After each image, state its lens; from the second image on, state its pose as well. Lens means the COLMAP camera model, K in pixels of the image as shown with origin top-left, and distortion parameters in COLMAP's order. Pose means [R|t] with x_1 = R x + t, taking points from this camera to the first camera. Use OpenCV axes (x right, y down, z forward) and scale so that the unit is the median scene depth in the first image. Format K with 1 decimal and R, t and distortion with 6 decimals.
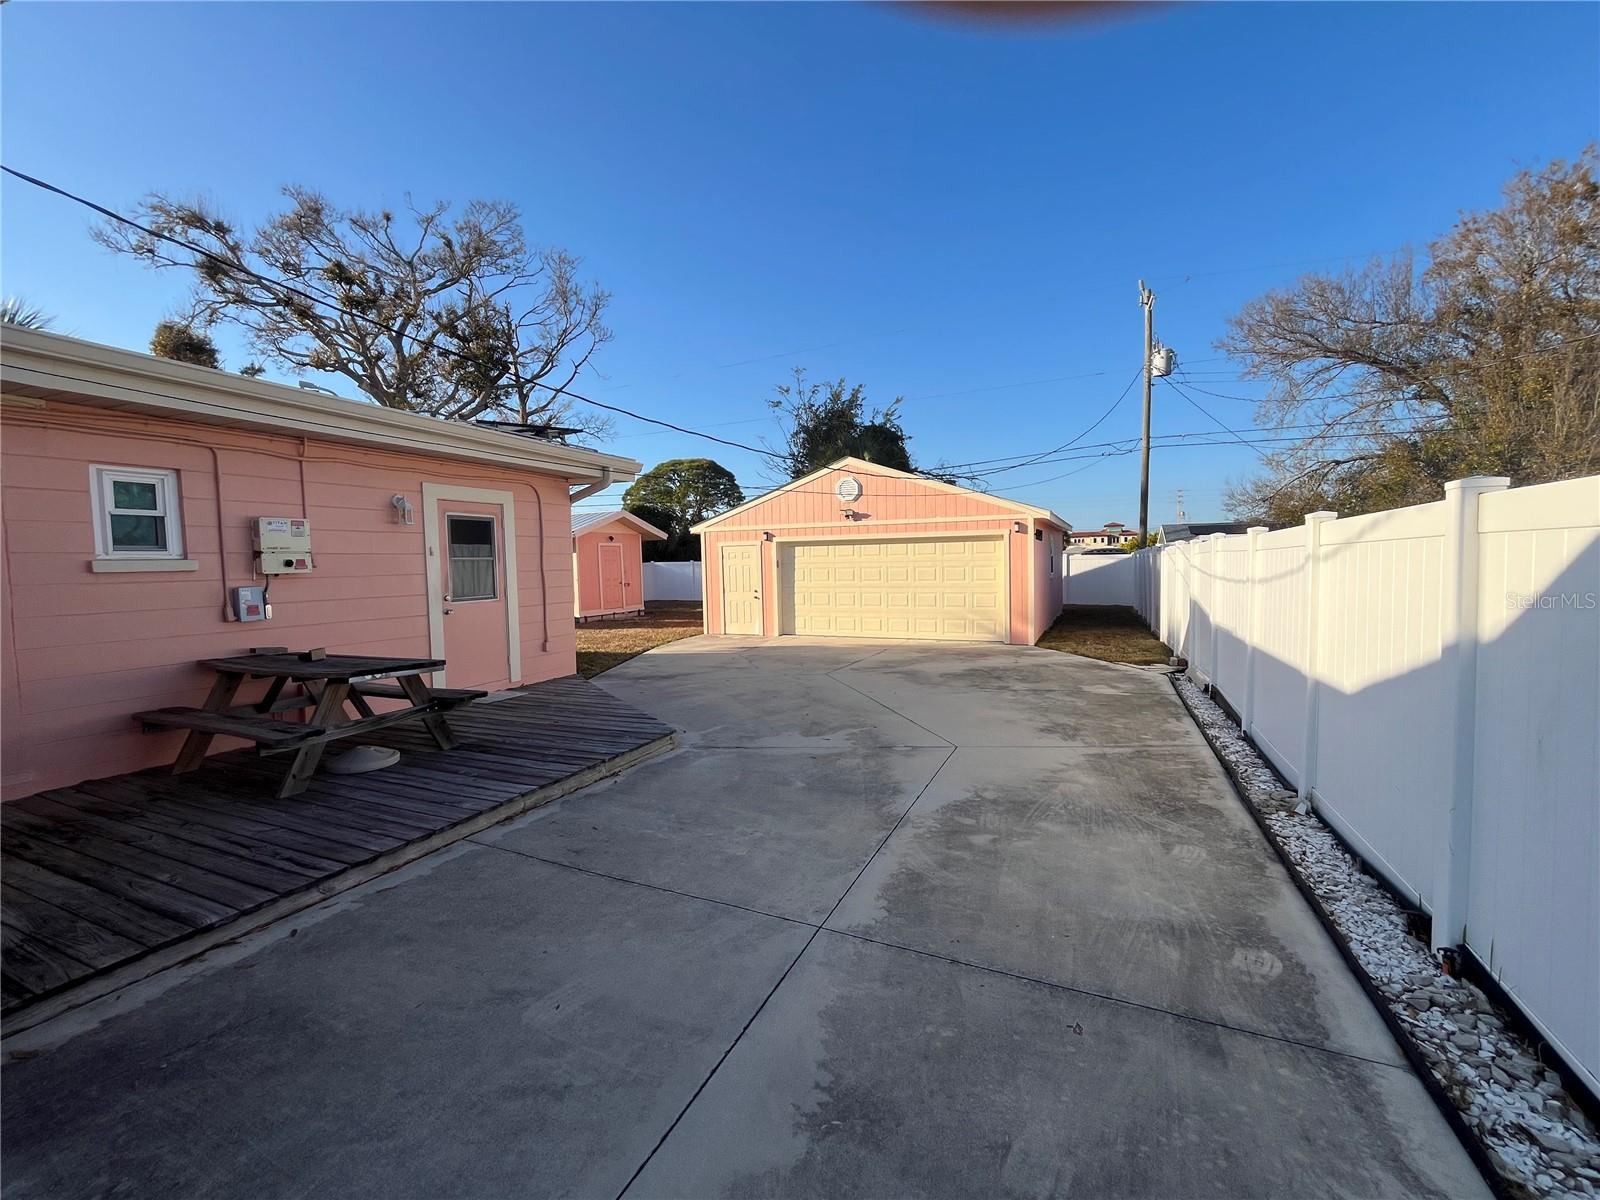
lens RADIAL K [[656.4, 0, 800.1], [0, 656.4, 596.8], [0, 0, 1]] dist [-0.003066, 0.000141]
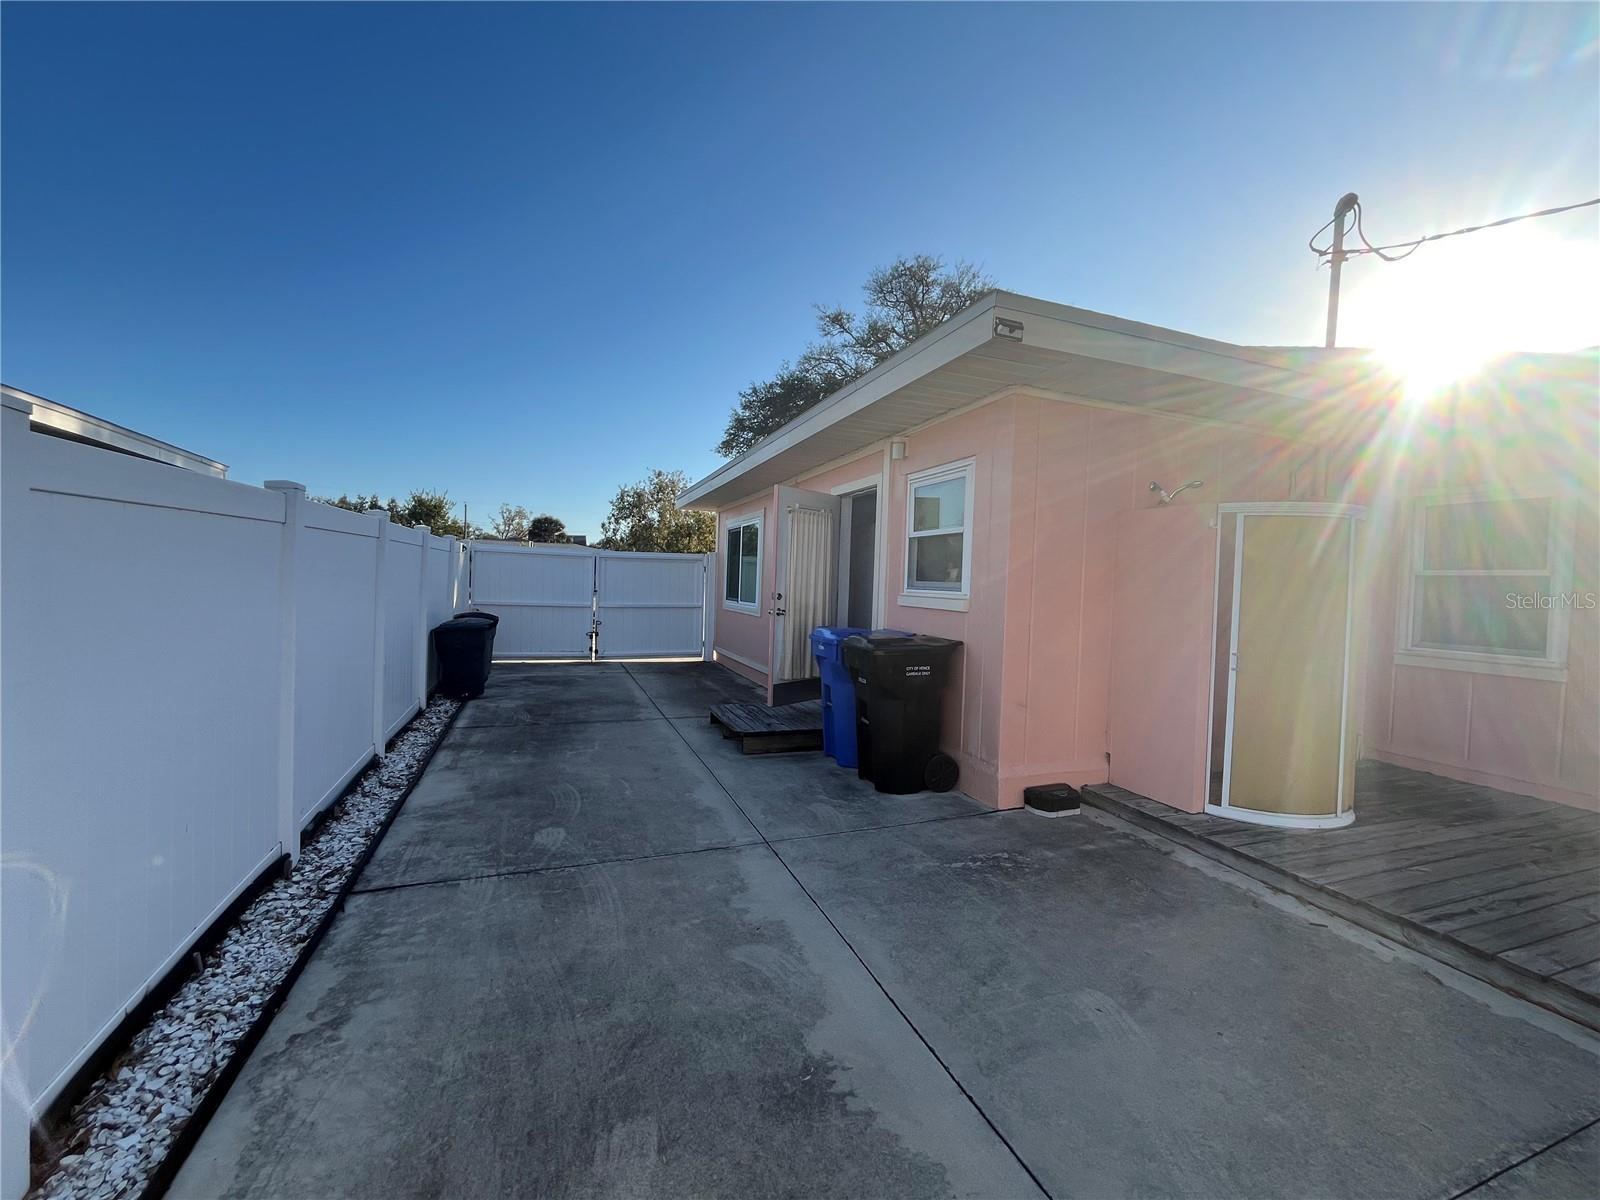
lens RADIAL K [[656.4, 0, 800.1], [0, 656.4, 596.8], [0, 0, 1]] dist [-0.003066, 0.000141]
pose [[-0.704905, 0.014030, -0.709163, 0.205807], [-0.060453, 0.994978, 0.079774, -0.013794], [0.706721, 0.099104, -0.700517, 0.424282]]
